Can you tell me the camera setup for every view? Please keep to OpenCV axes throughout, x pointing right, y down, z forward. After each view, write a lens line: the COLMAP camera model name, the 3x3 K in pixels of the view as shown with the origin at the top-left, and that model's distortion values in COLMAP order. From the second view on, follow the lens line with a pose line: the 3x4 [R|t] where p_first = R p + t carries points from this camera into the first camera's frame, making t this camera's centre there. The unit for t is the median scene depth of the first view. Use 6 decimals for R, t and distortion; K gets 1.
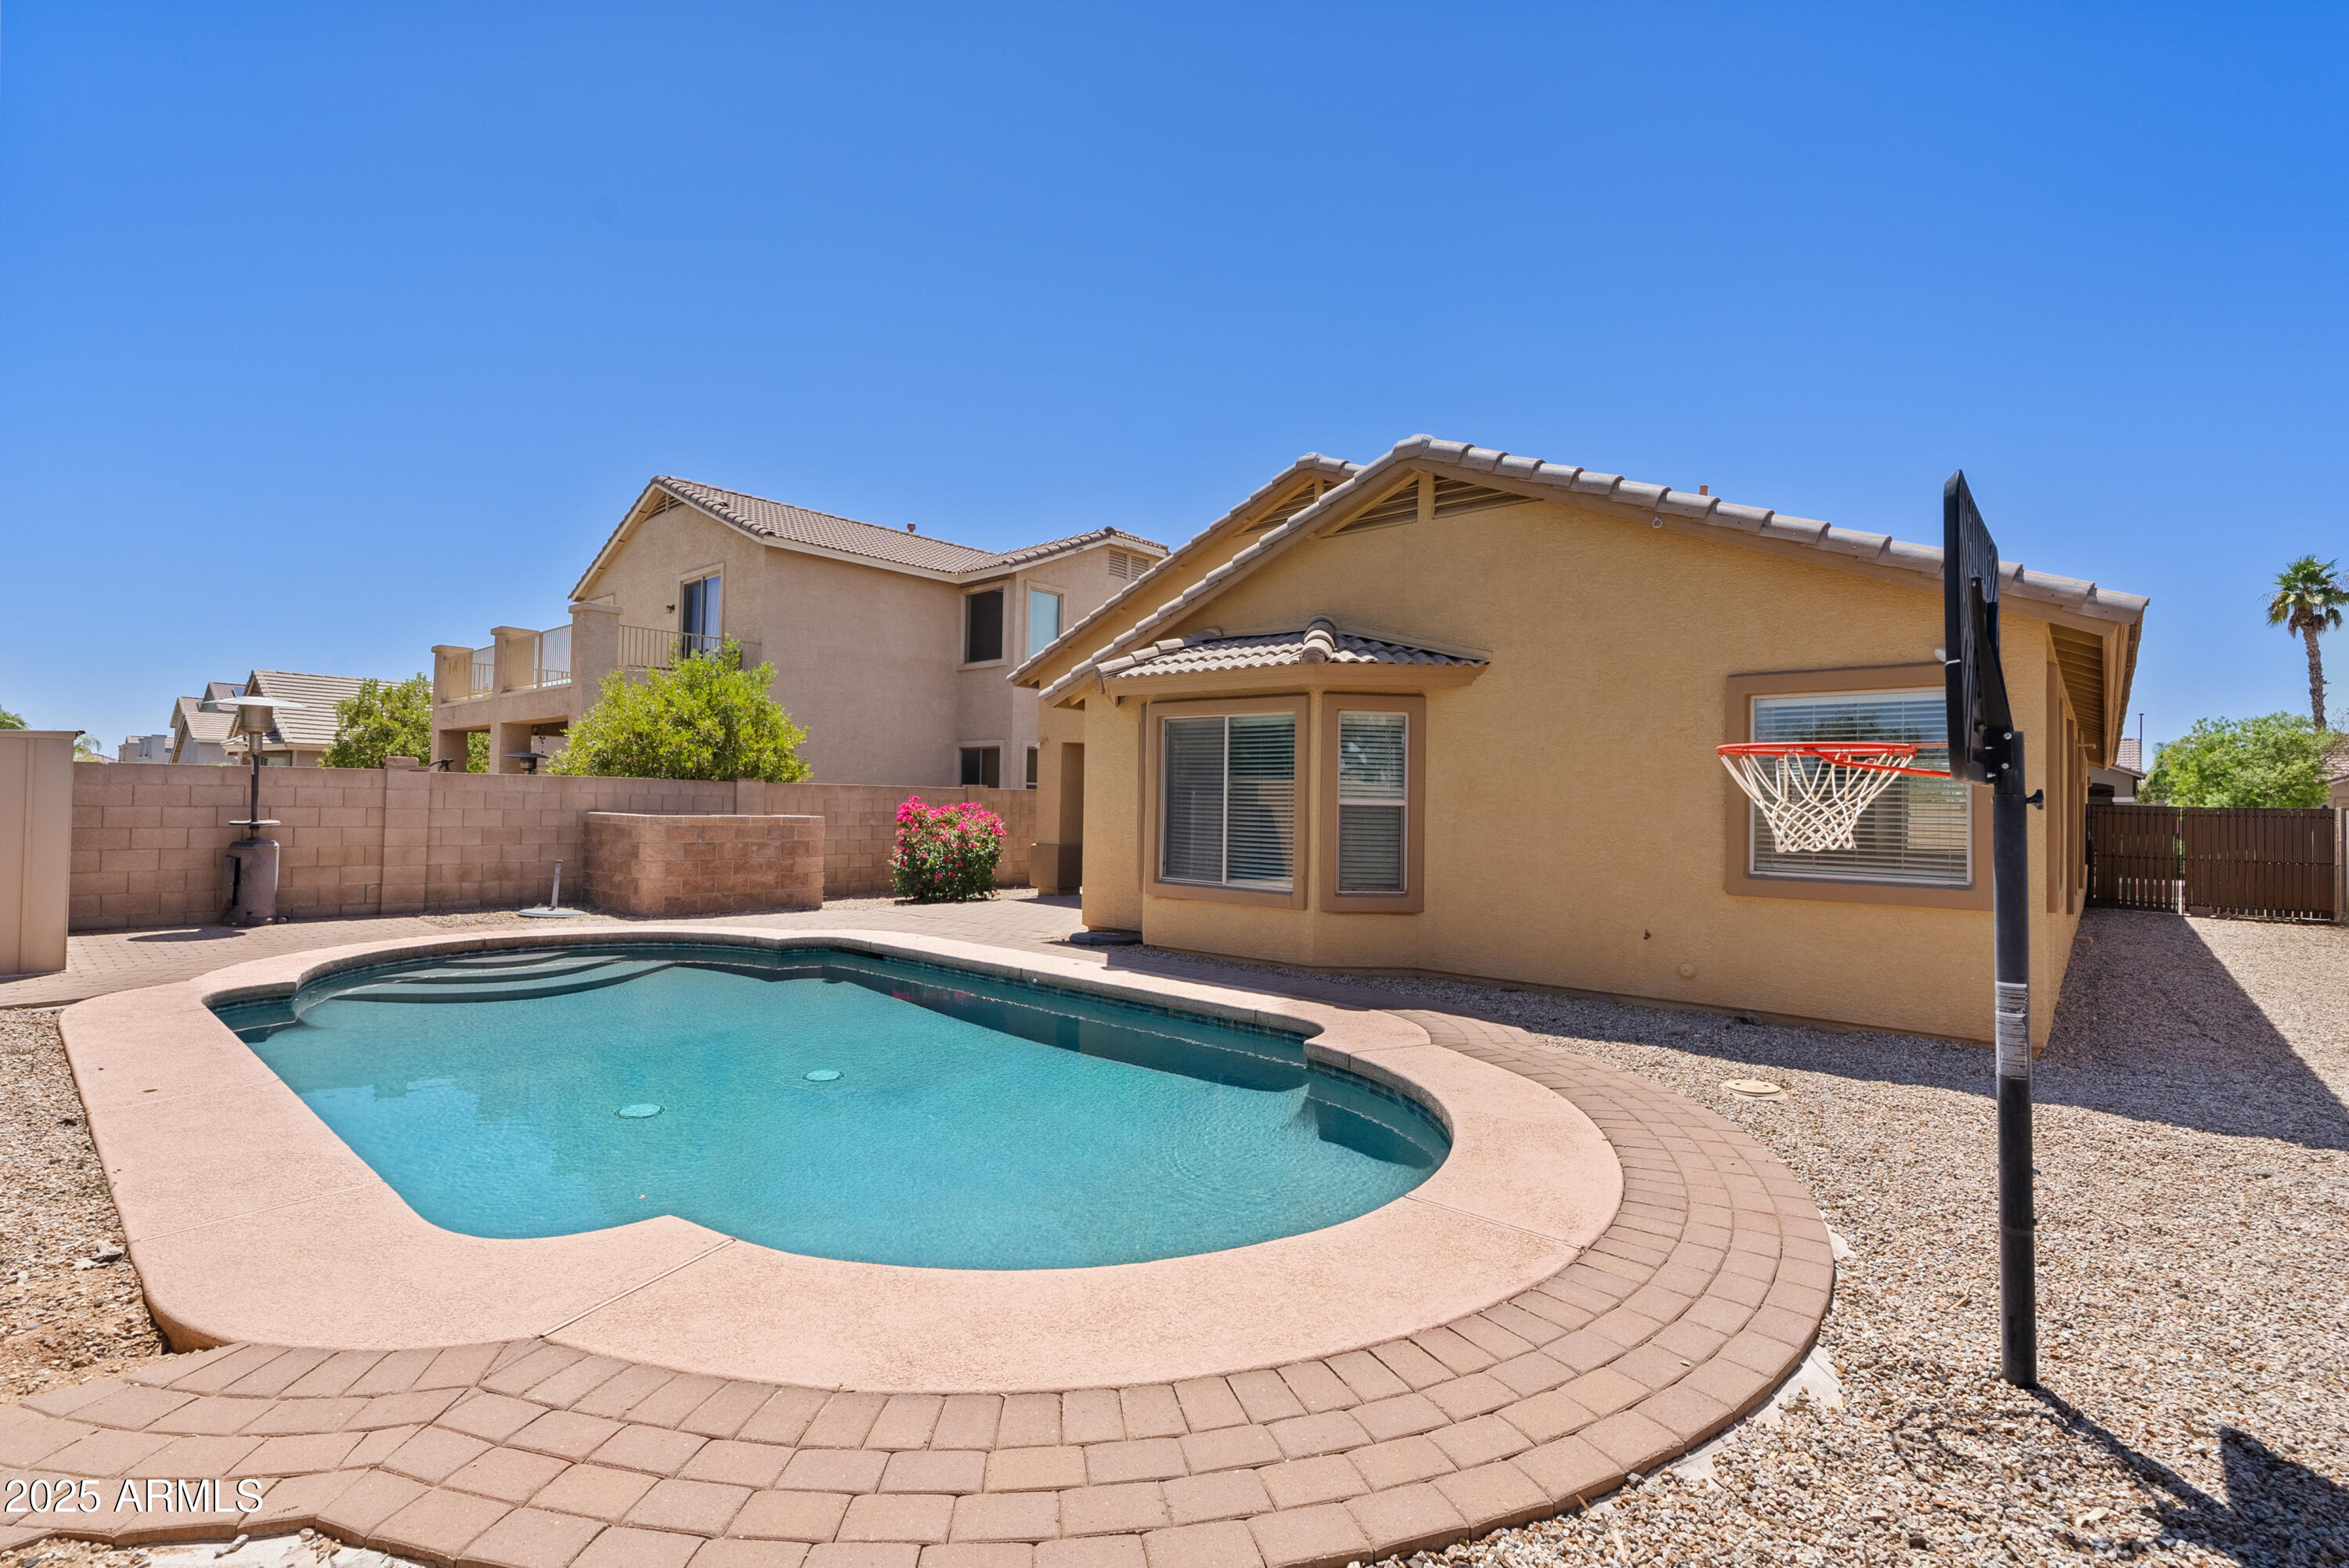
lens RADIAL K [[1081.3, 0, 1173.5], [0, 1081.3, 778.3], [0, 0, 1]] dist [-0.005736, 0.001575]
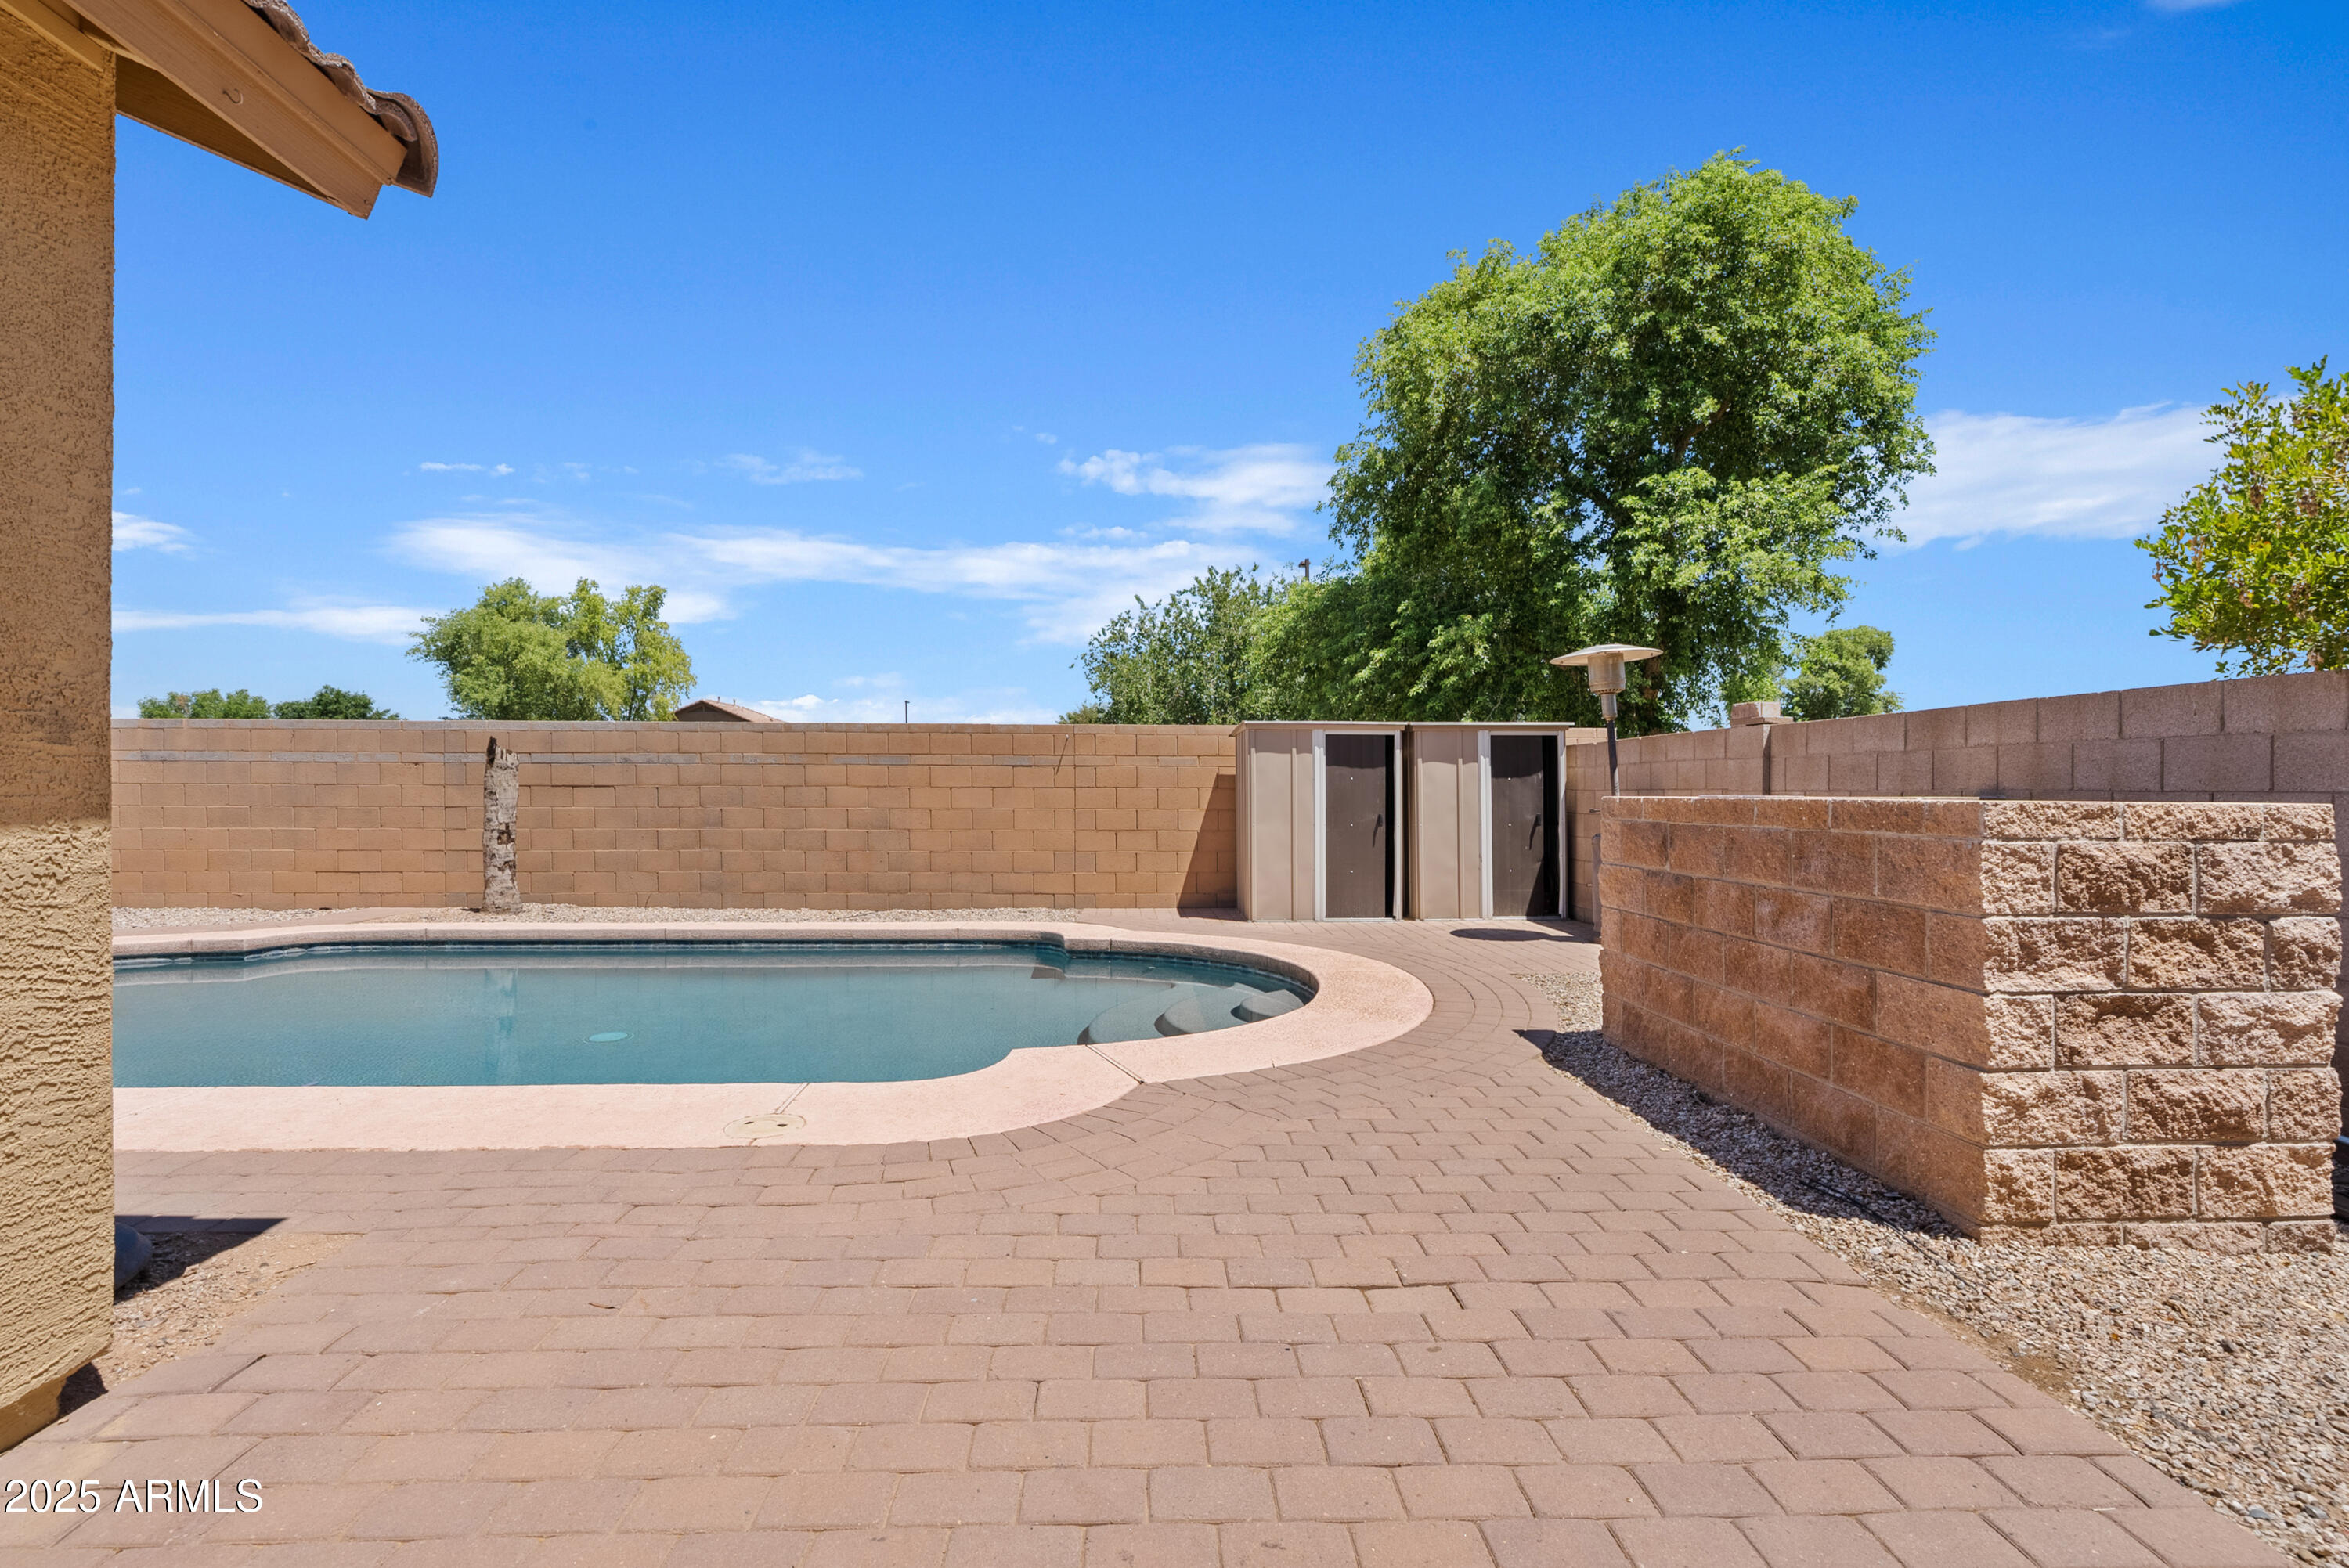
lens RADIAL K [[1081.3, 0, 1161.8], [0, 1081.3, 783.8], [0, 0, 1]] dist [-0.005736, 0.001575]
pose [[-0.718035, -0.027189, -0.695475, -0.071230], [-0.002431, 0.999329, -0.036558, 0.042630], [0.696002, -0.024560, -0.717619, 1.103994]]
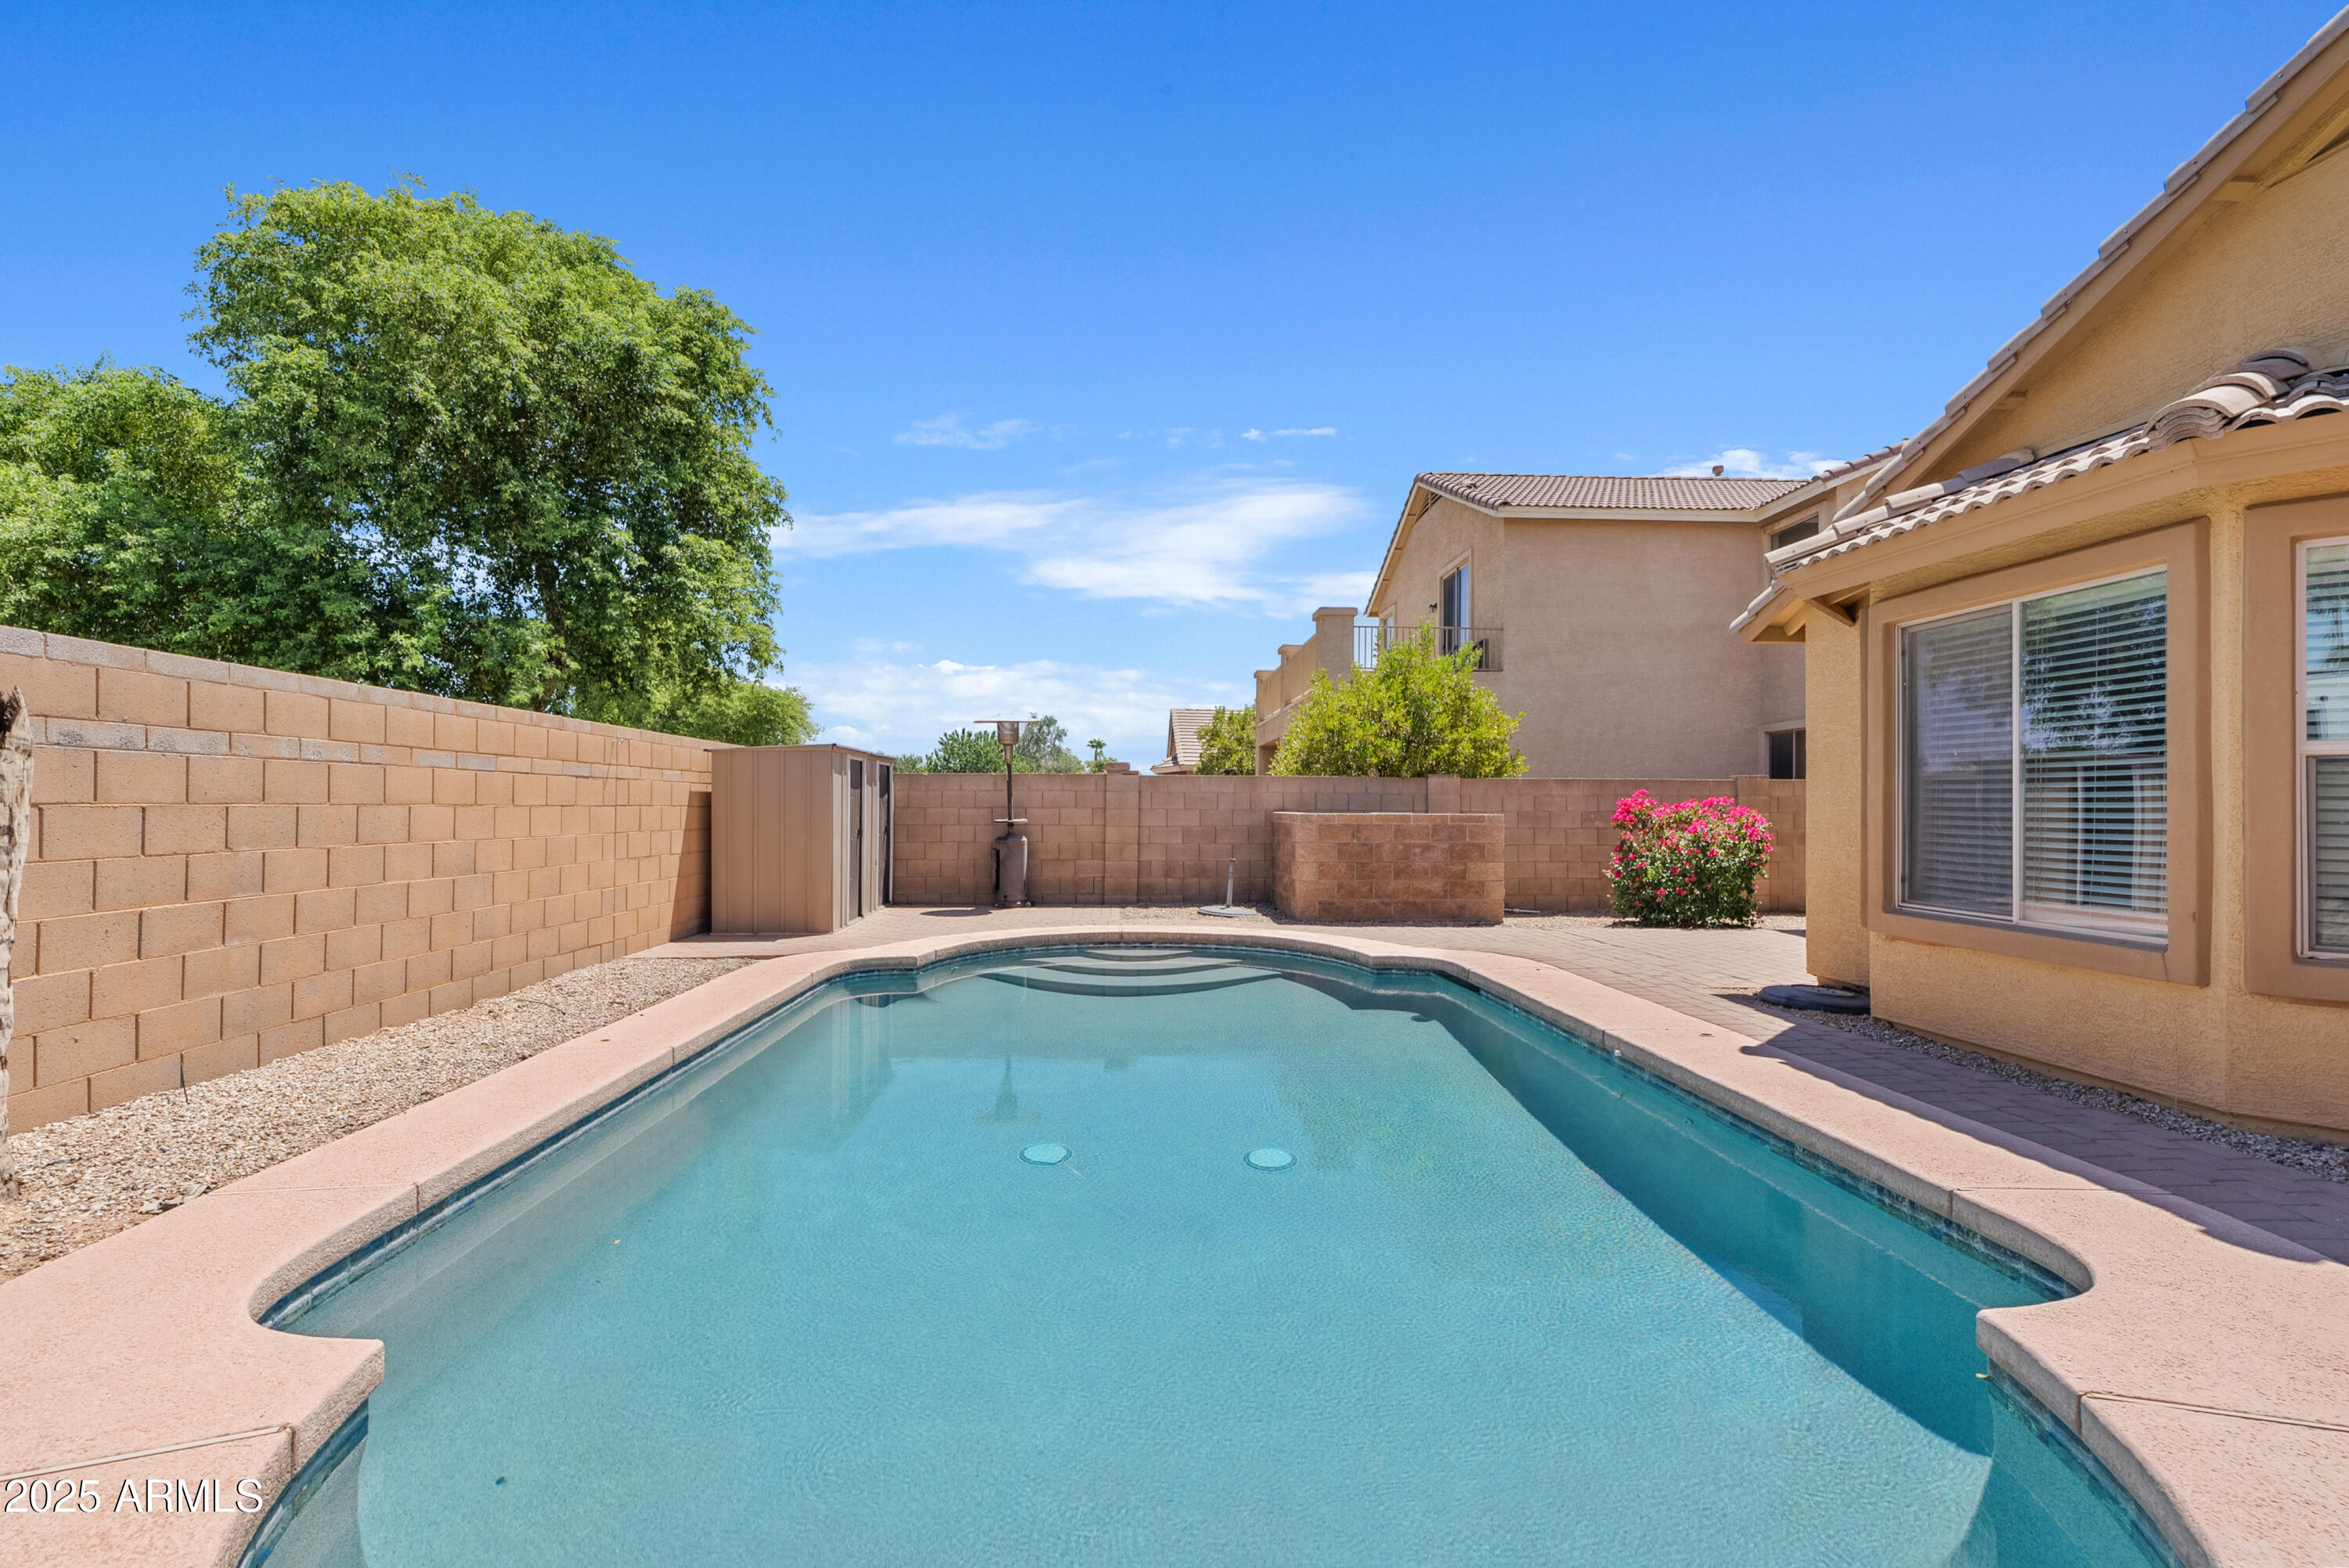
lens RADIAL K [[1081.3, 0, 1160.4], [0, 1081.3, 802.5], [0, 0, 1]] dist [-0.005736, 0.001575]
pose [[0.692901, -0.018101, -0.720805, 0.100211], [0.024177, 0.999706, -0.001864, 0.022716], [0.720627, -0.016135, 0.693135, 0.246657]]
